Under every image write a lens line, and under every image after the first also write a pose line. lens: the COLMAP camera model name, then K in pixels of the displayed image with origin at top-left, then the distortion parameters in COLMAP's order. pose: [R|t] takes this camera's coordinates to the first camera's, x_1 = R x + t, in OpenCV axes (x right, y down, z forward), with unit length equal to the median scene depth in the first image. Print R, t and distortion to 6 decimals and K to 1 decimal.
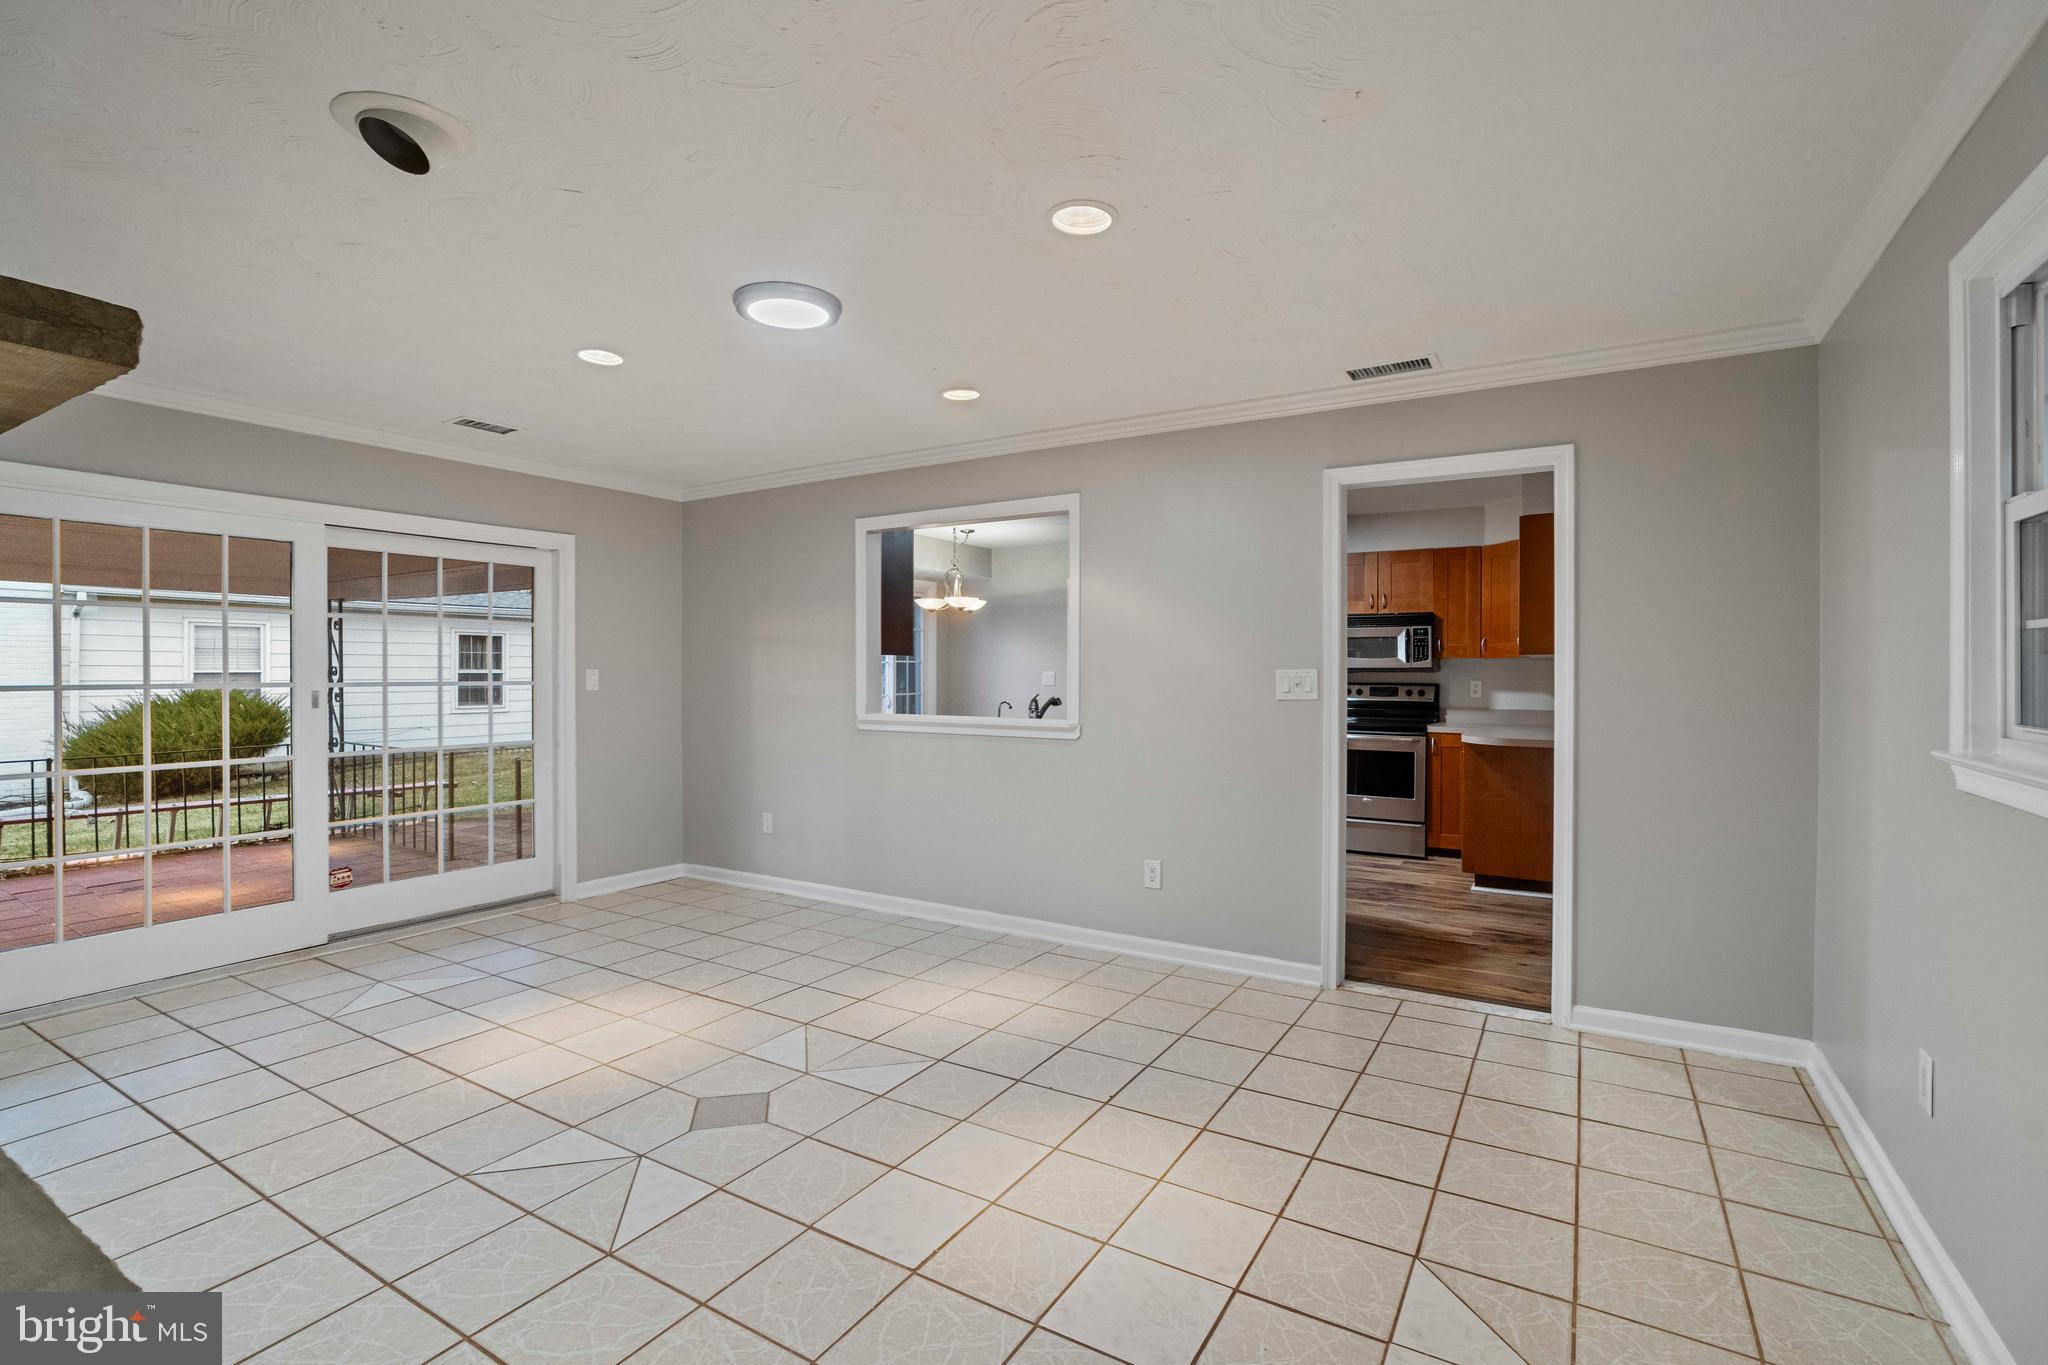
lens RADIAL K [[938.3, 0, 1038.2], [0, 938.3, 679.9], [0, 0, 1]] dist [-0.038467, 0.016251]
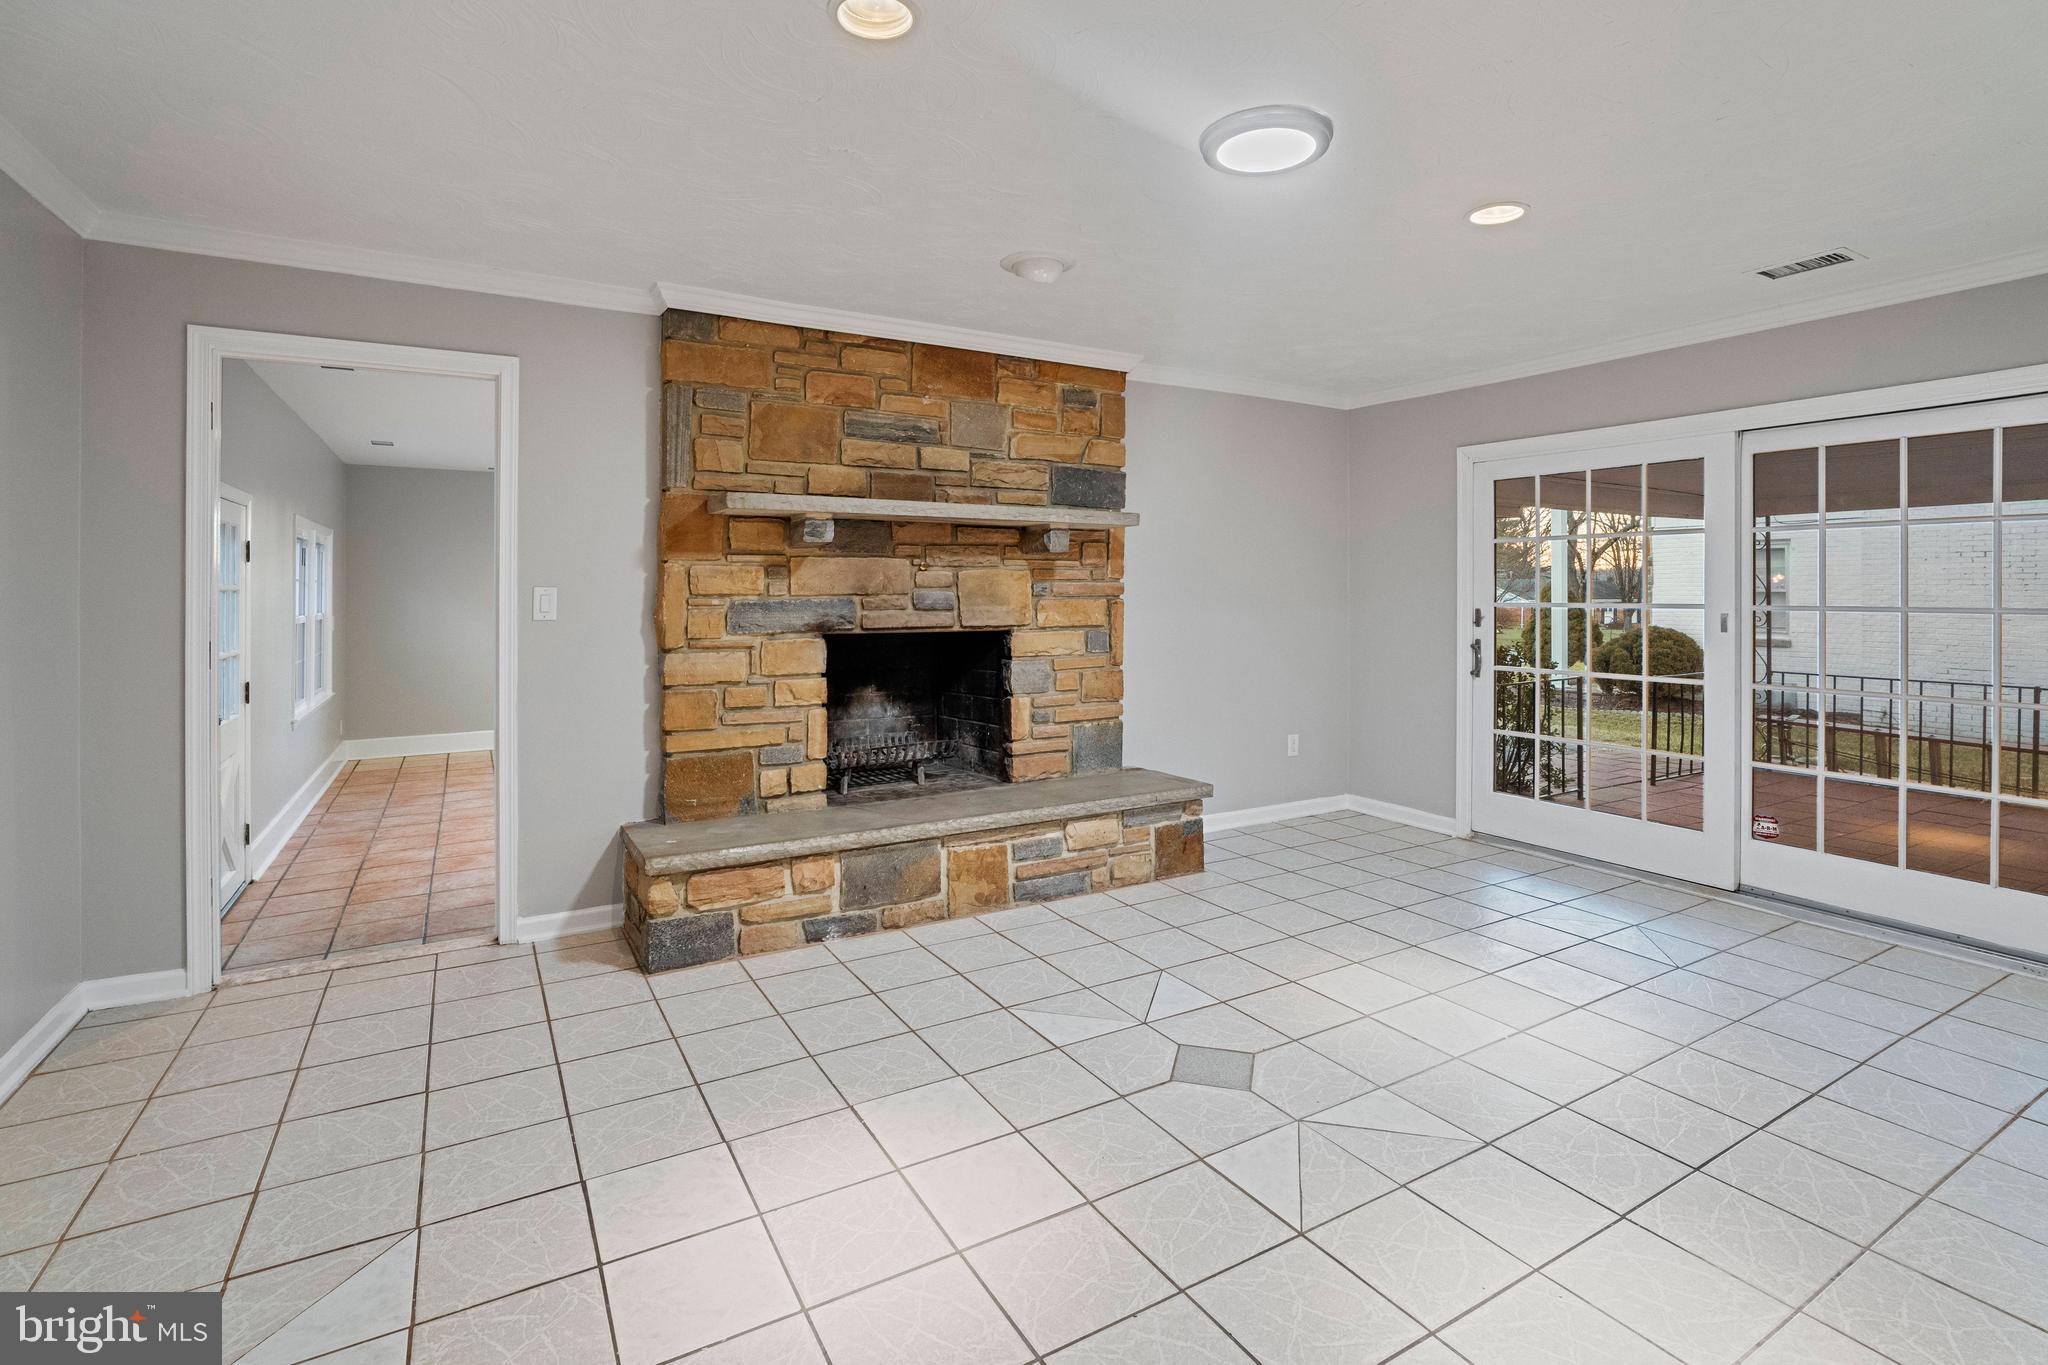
lens RADIAL K [[971.5, 0, 1055.9], [0, 971.5, 583.7], [0, 0, 1]] dist [-0.000749, 0.008452]
pose [[-0.464931, -0.011490, -0.885272, 0.423660], [-0.013725, 0.999889, -0.005770, -0.003416], [0.885241, 0.009468, -0.465037, 0.921933]]
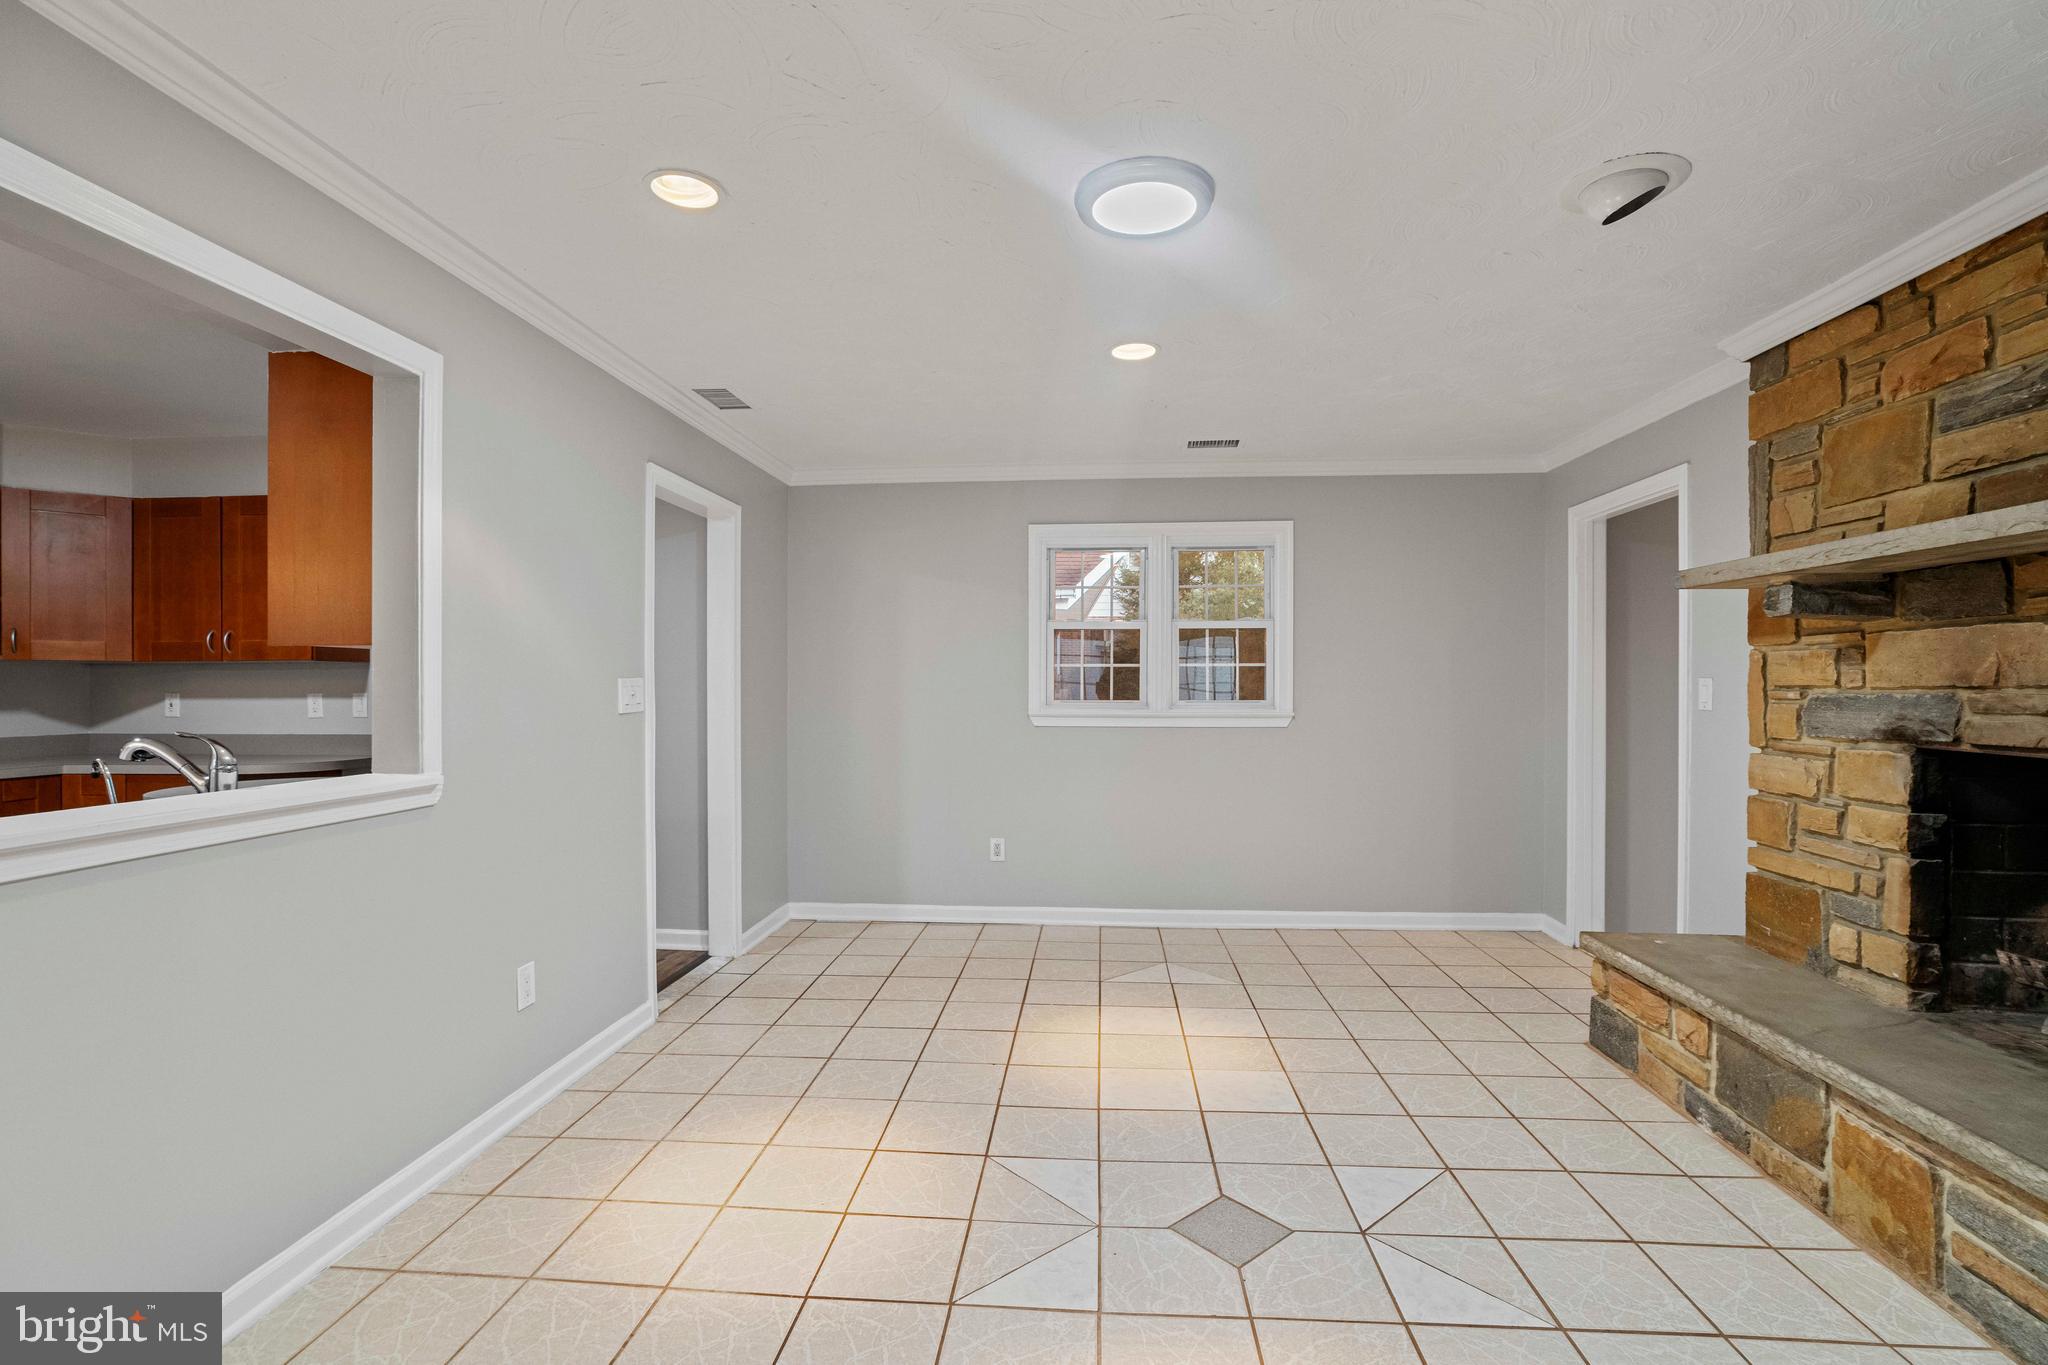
lens RADIAL K [[954.2, 0, 1024.0], [0, 954.2, 682.5], [0, 0, 1]] dist [-0.002080, -0.000562]
pose [[-0.443929, -0.002342, 0.896059, -0.695860], [0.010687, 0.999912, 0.007908, -0.009460], [-0.895998, 0.013087, -0.443865, 1.071224]]
